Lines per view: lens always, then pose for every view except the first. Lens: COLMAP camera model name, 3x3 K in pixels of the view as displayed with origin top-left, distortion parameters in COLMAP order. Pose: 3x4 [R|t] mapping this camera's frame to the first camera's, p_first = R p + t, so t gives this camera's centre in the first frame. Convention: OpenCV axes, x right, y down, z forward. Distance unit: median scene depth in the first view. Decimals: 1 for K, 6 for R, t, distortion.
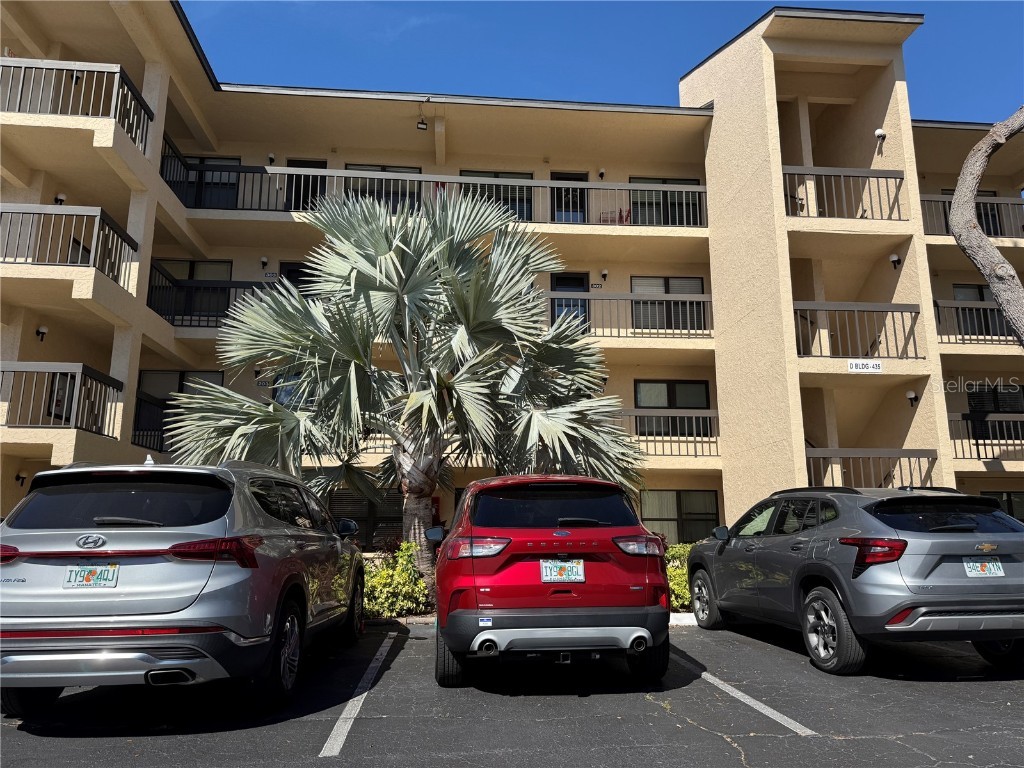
lens RADIAL K [[721.3, 0, 511.8], [0, 721.3, 386.7], [0, 0, 1]] dist [-0.009207, -0.017481]
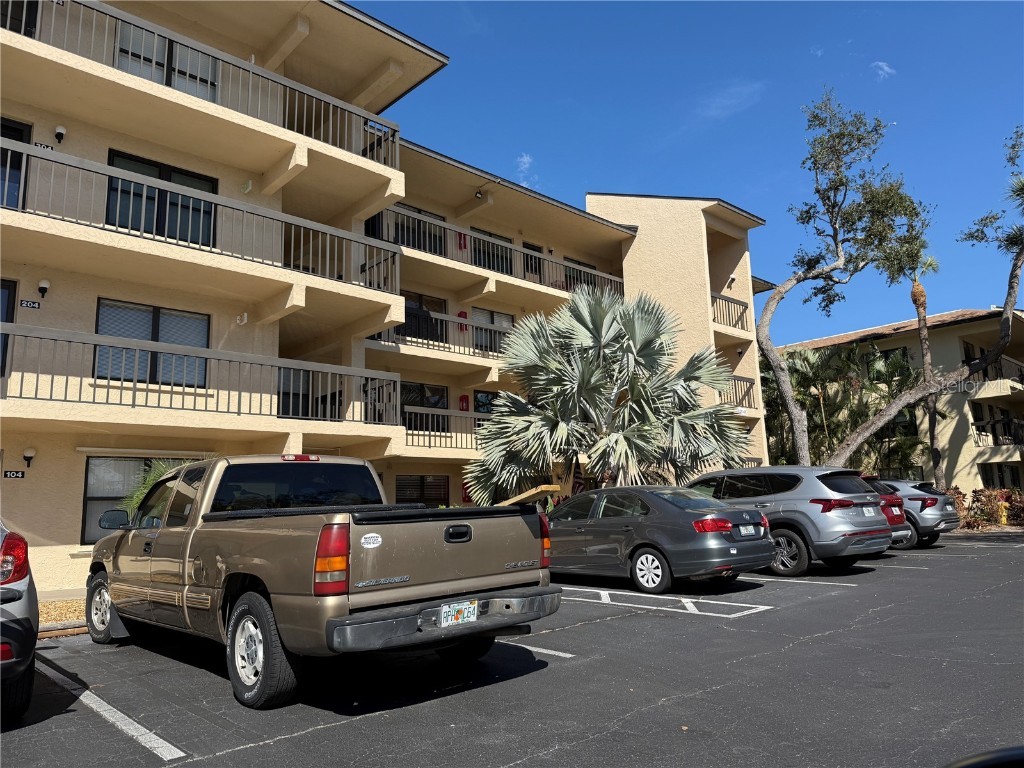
lens RADIAL K [[721.3, 0, 506.5], [0, 721.3, 382.0], [0, 0, 1]] dist [-0.009207, -0.017481]
pose [[0.788644, 0.086253, 0.608771, -0.773010], [-0.096174, 0.995229, -0.016417, -0.010378], [-0.607282, -0.045601, 0.793176, -0.066437]]
